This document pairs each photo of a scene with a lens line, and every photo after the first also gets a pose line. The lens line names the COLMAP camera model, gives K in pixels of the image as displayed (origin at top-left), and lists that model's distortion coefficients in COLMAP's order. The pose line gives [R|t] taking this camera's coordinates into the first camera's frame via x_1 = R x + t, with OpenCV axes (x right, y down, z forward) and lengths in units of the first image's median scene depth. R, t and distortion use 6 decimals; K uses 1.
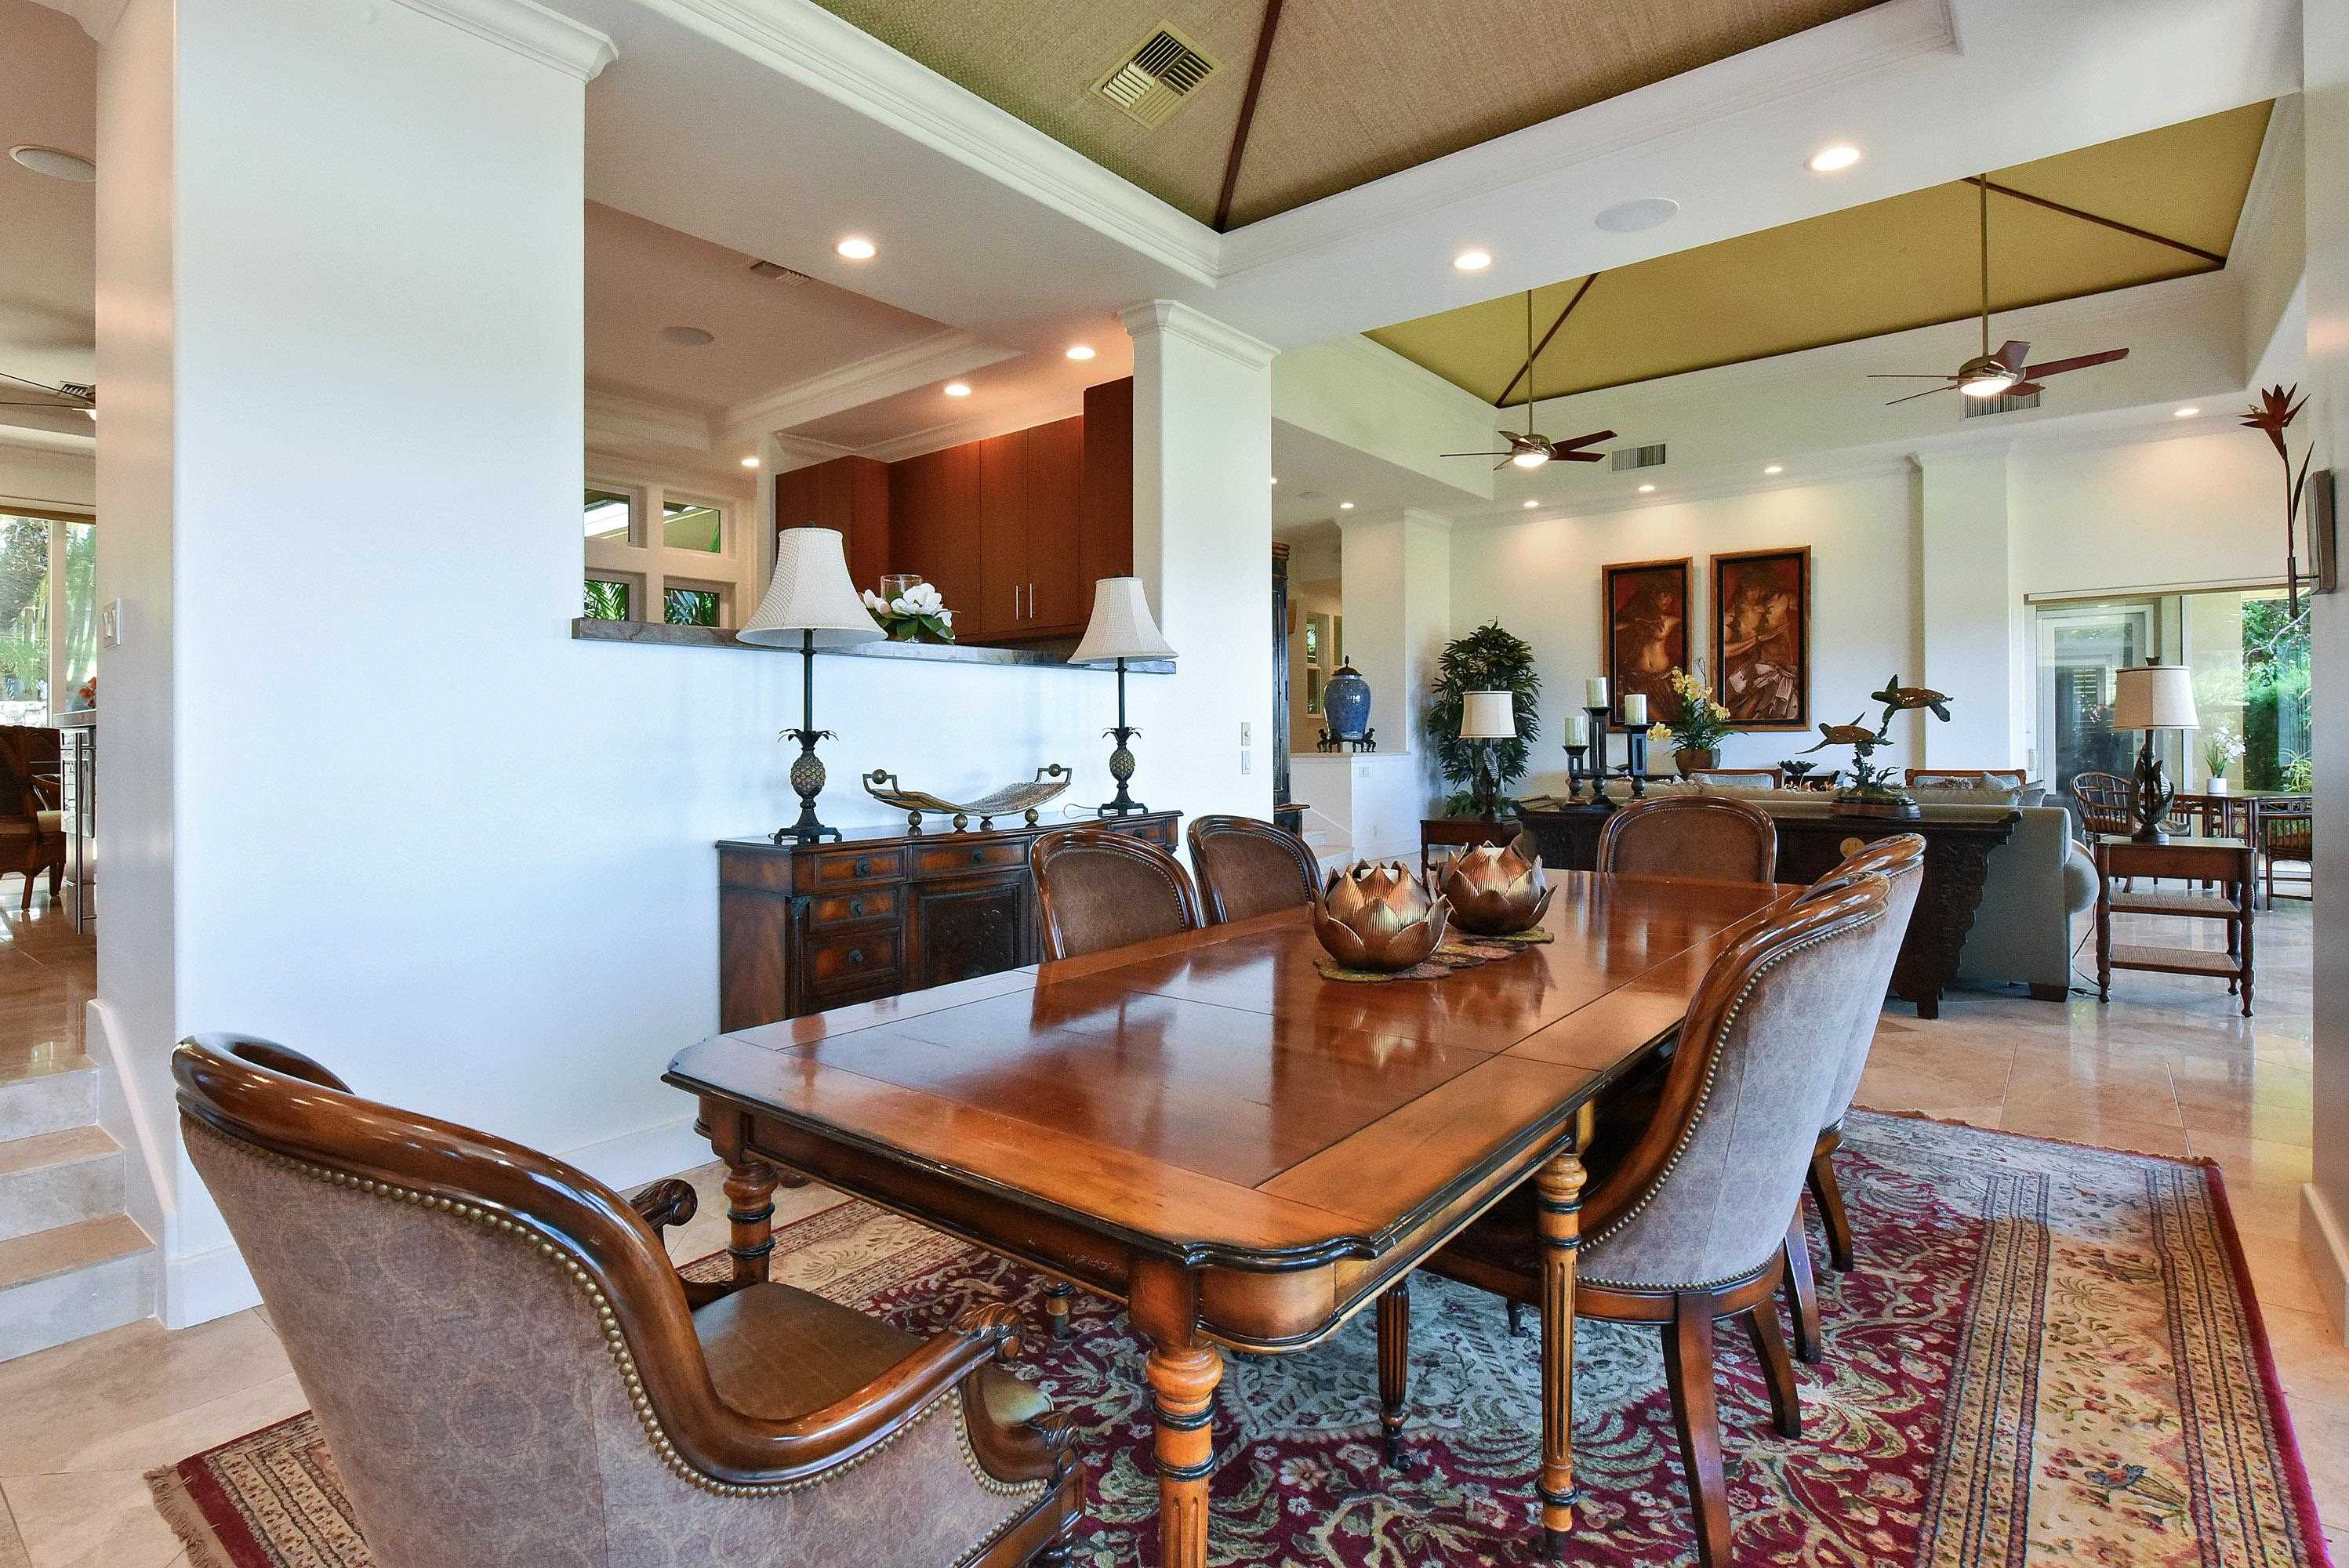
lens RADIAL K [[1207.4, 0, 1165.3], [0, 1207.4, 724.2], [0, 0, 1]] dist [0.003638, 0.000373]
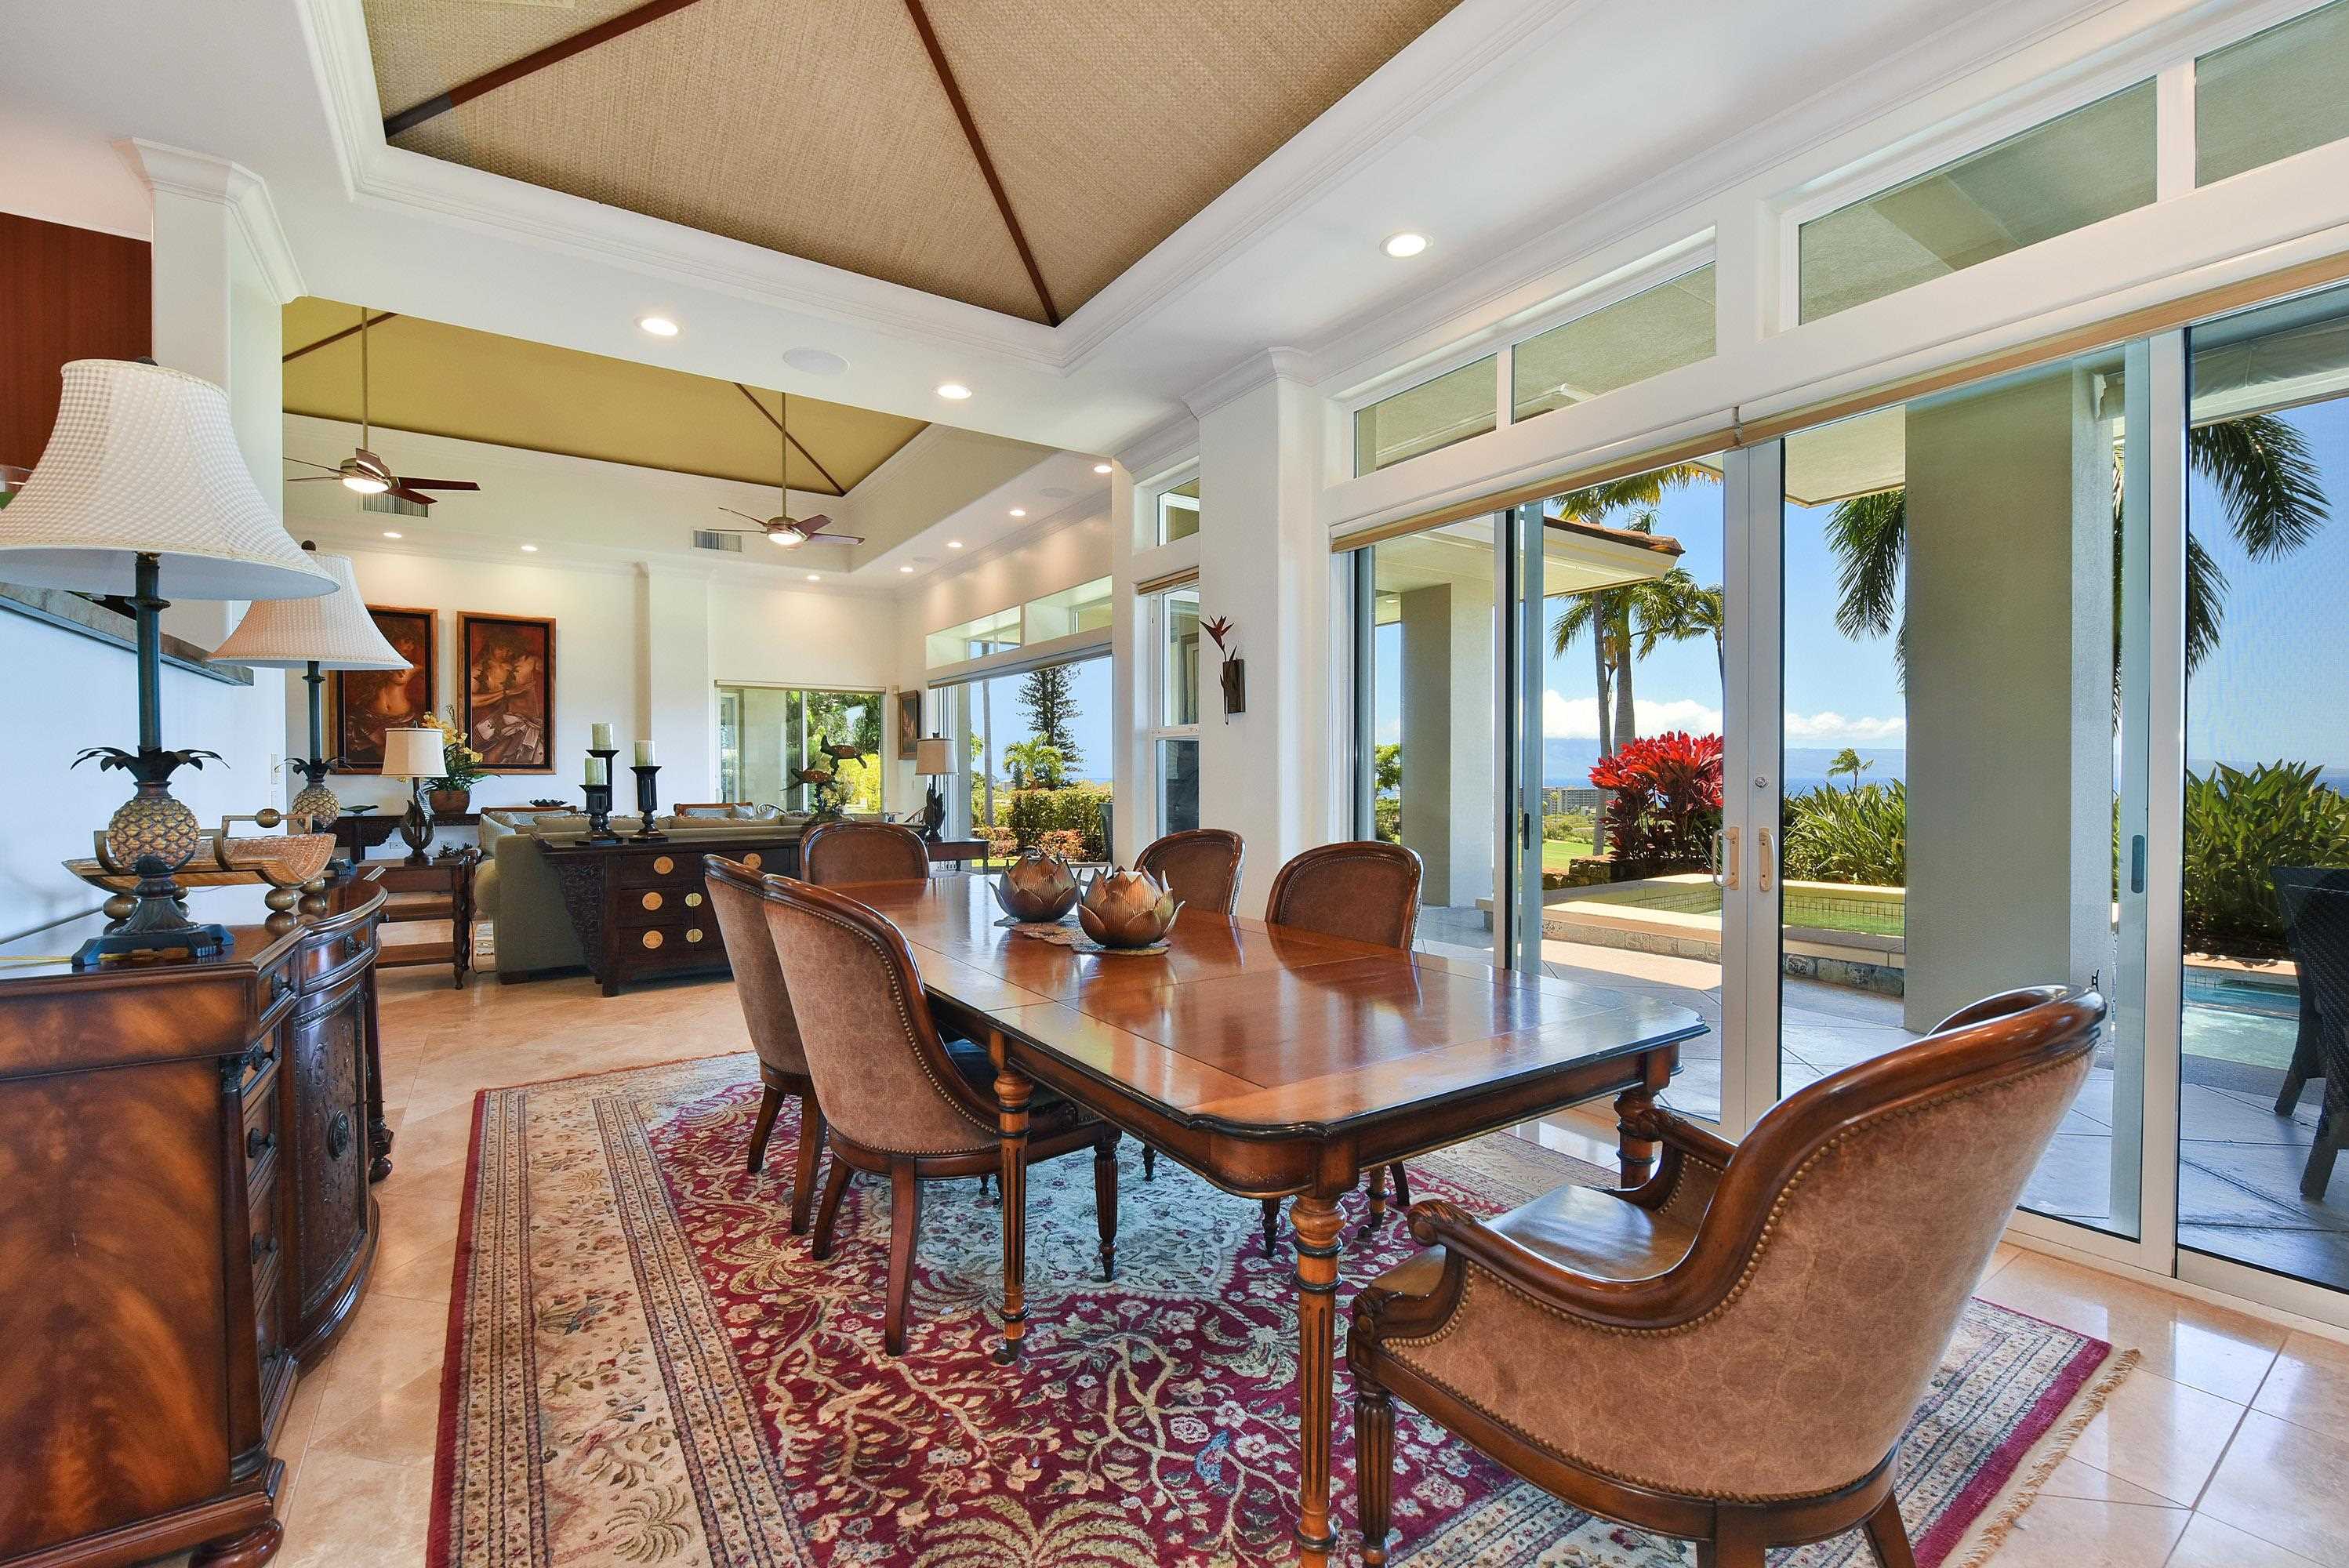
lens RADIAL K [[948.2, 0, 1174.5], [0, 948.2, 784.0], [0, 0, 1]] dist [-0.013651, -0.000010]
pose [[0.292996, -0.000672, 0.956113, -0.176285], [-0.011845, 0.999920, 0.004333, 0.004006], [-0.956040, -0.012595, 0.292965, 0.141044]]
